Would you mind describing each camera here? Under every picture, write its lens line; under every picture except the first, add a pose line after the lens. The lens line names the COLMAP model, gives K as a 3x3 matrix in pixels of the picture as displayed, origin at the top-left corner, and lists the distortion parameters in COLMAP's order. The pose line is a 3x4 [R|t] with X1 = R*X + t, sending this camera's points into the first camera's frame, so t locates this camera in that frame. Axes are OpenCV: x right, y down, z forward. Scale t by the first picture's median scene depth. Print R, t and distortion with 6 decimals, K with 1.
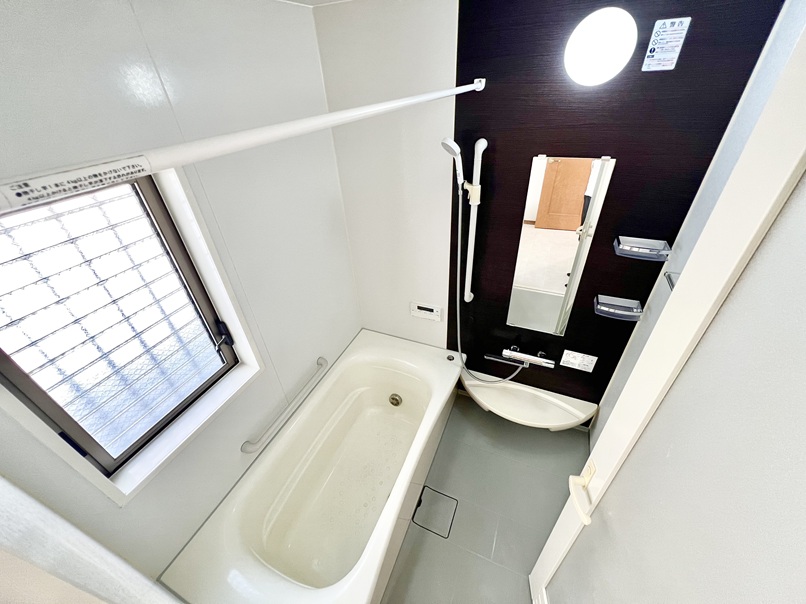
lens RADIAL K [[324.7, 0, 400.8], [0, 324.7, 301.3], [0, 0, 1]] dist [0.001063, 0.000112]
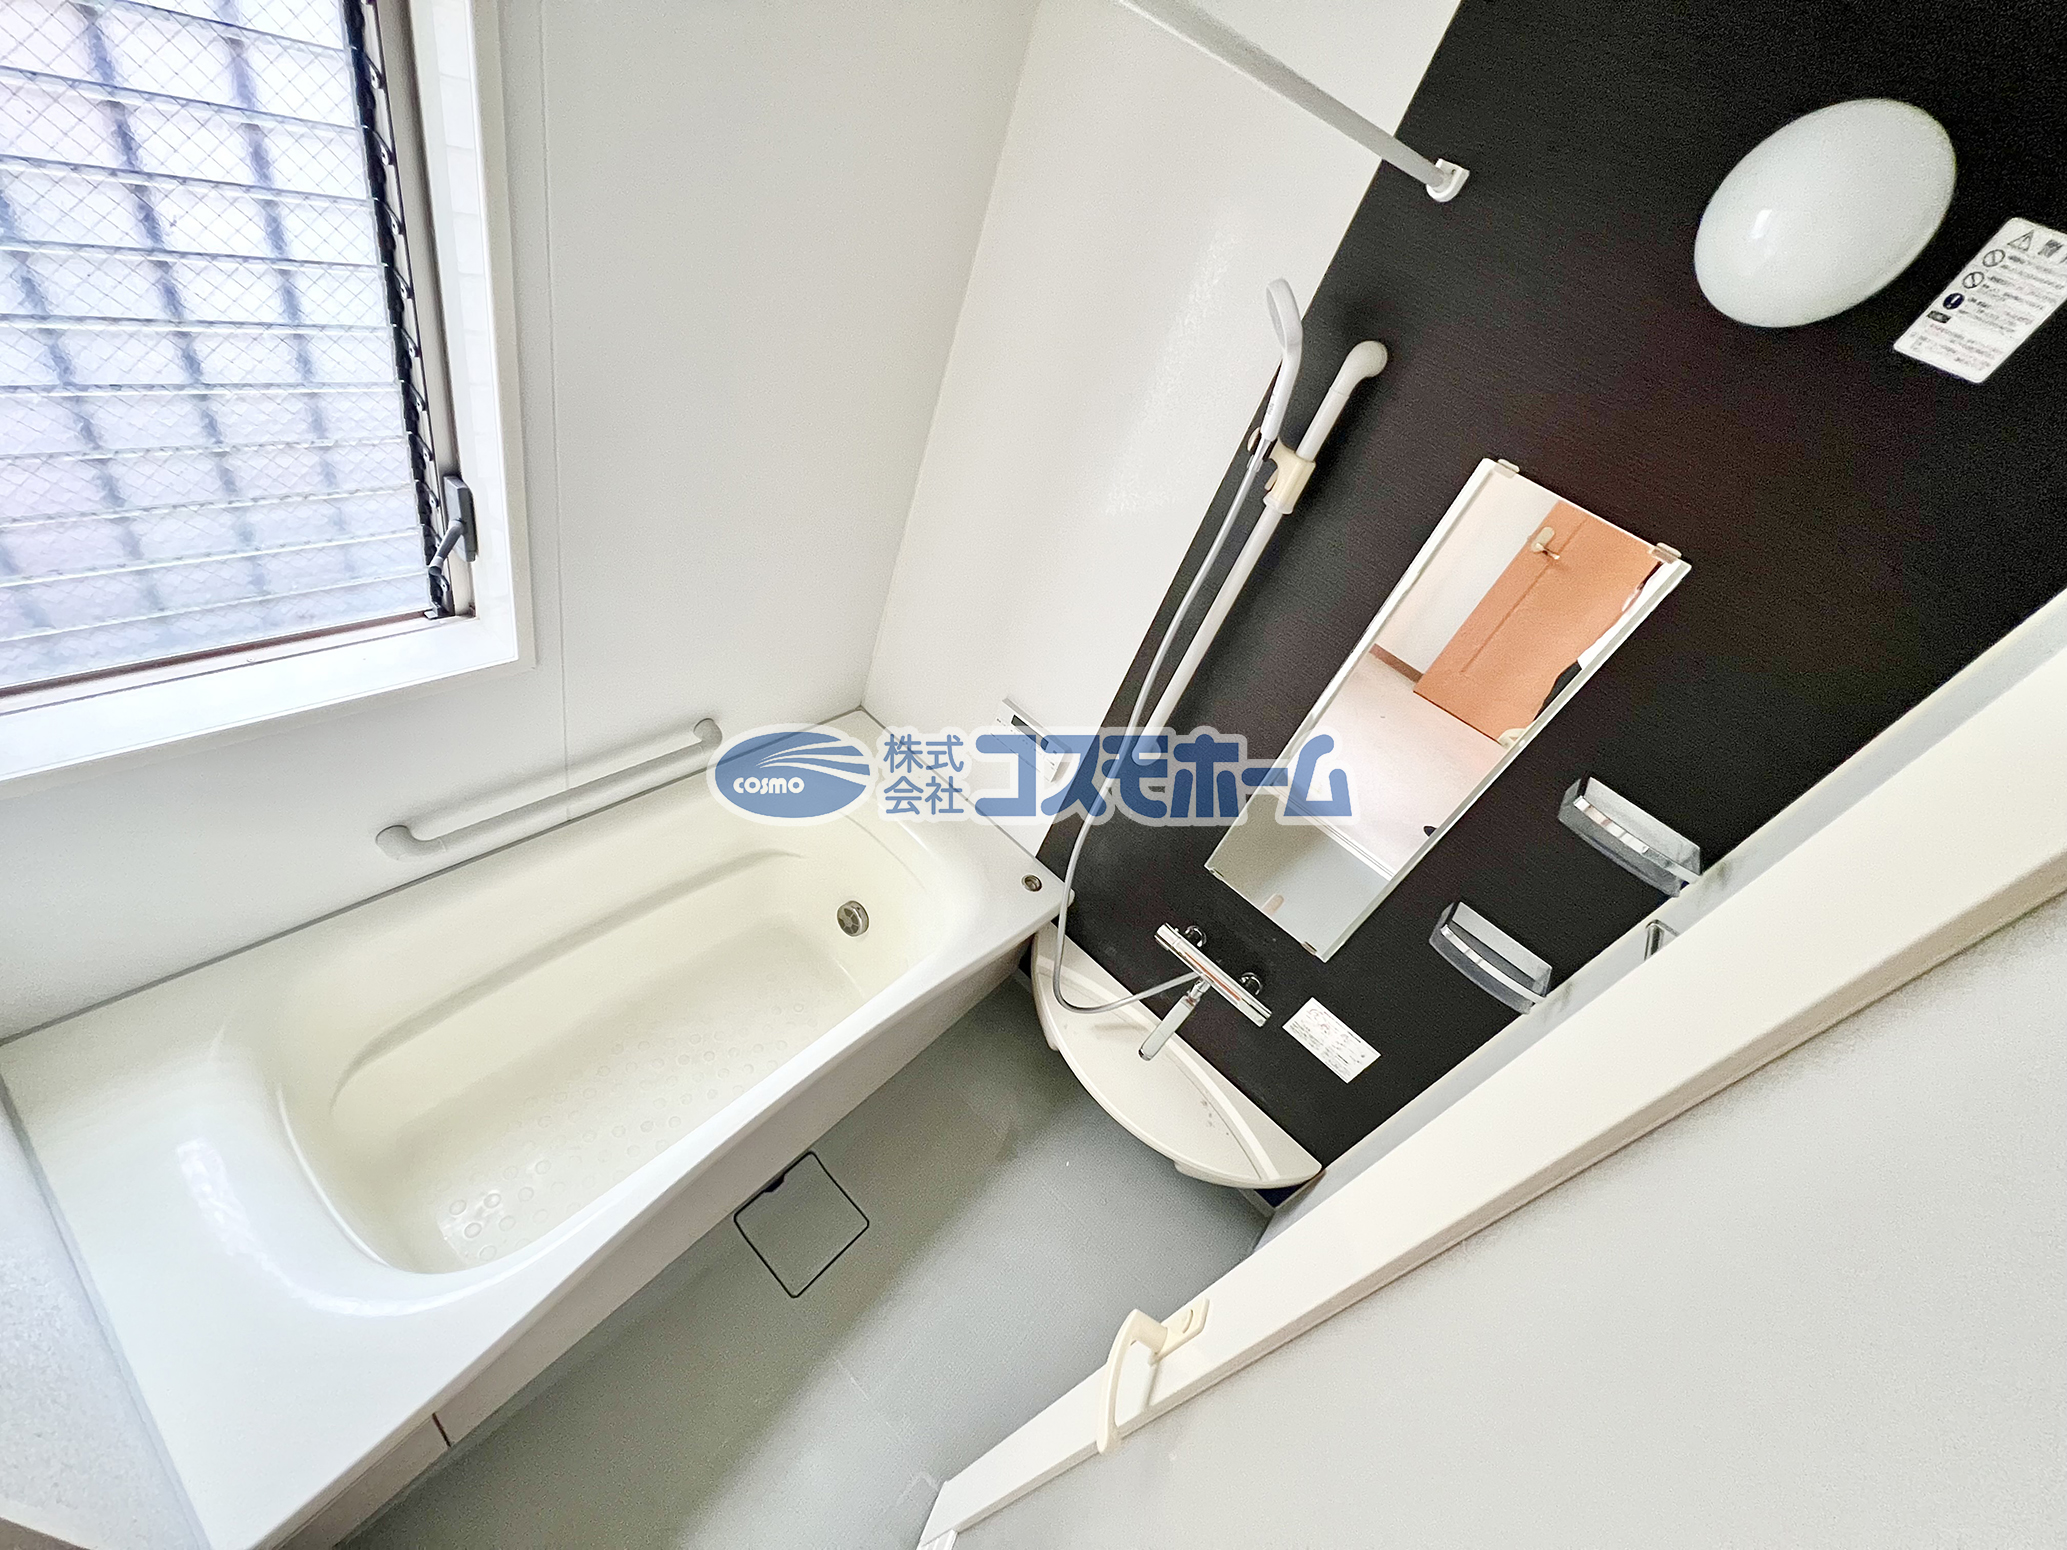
lens RADIAL K [[831.7, 0, 1033.5], [0, 831.7, 775.0], [0, 0, 1]] dist [-0.001745, -0.000015]
pose [[0.893106, 0.448819, 0.030395, 0.095294], [-0.449847, 0.891039, 0.060726, 0.011602], [0.000171, -0.067908, 0.997692, 0.095386]]
